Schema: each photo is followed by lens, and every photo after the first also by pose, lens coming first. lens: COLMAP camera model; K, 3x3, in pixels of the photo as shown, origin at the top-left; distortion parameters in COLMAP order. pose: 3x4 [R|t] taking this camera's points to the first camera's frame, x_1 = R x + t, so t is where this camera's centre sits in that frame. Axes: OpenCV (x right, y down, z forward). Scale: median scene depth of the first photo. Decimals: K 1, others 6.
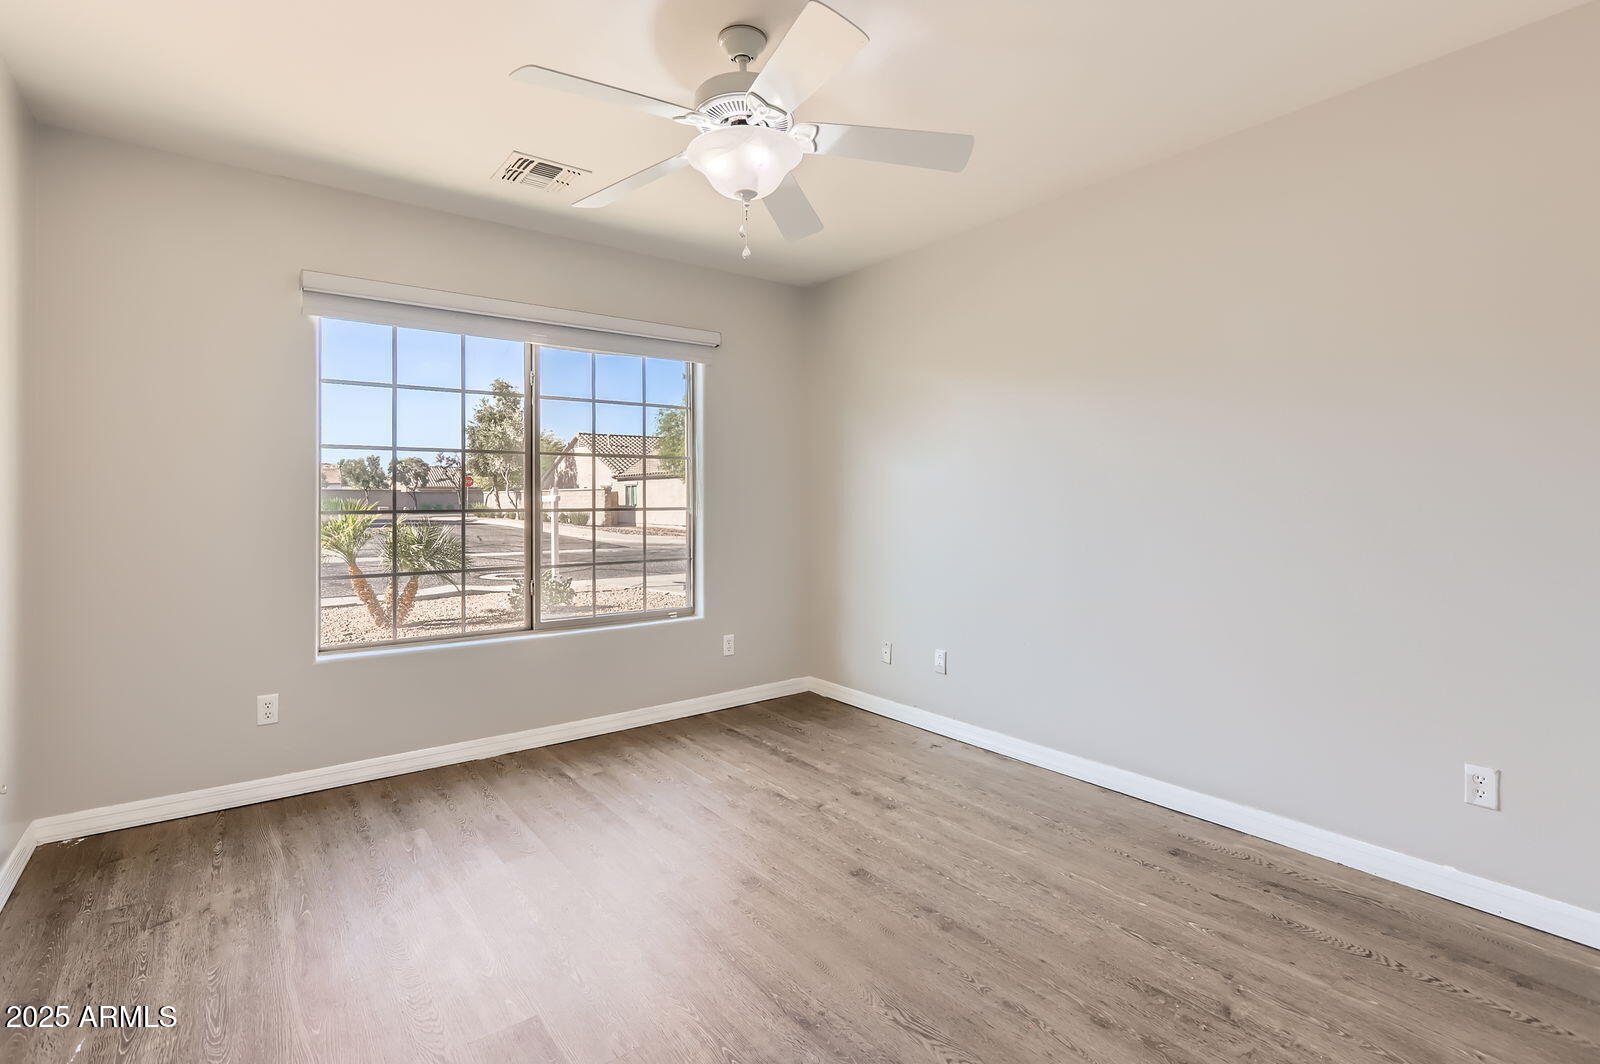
lens RADIAL K [[985.5, 0, 800.1], [0, 985.5, 502.2], [0, 0, 1]] dist [-0.001934, 0.000307]
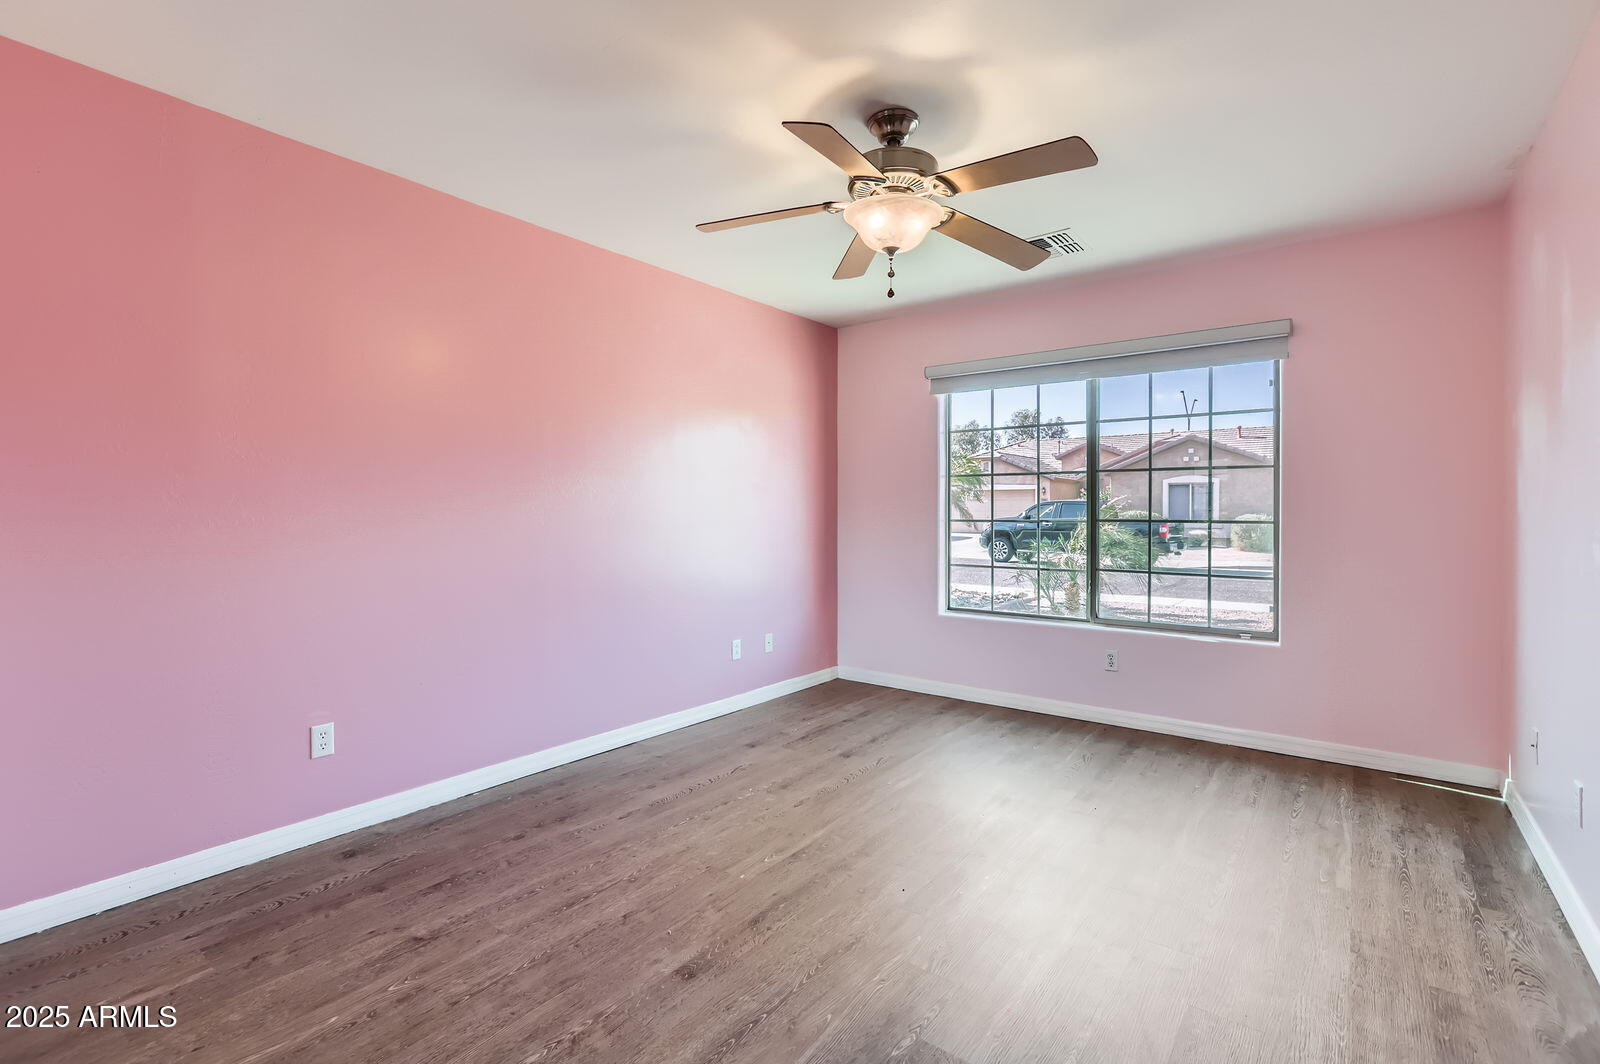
lens RADIAL K [[717.2, 0, 791.1], [0, 717.2, 519.9], [0, 0, 1]] dist [-0.001991, 0.001254]
pose [[0.126258, 0.013223, -0.991909, 0.530903], [-0.002837, 0.999912, 0.012968, -0.003022], [0.991993, 0.001177, 0.126285, 0.527251]]
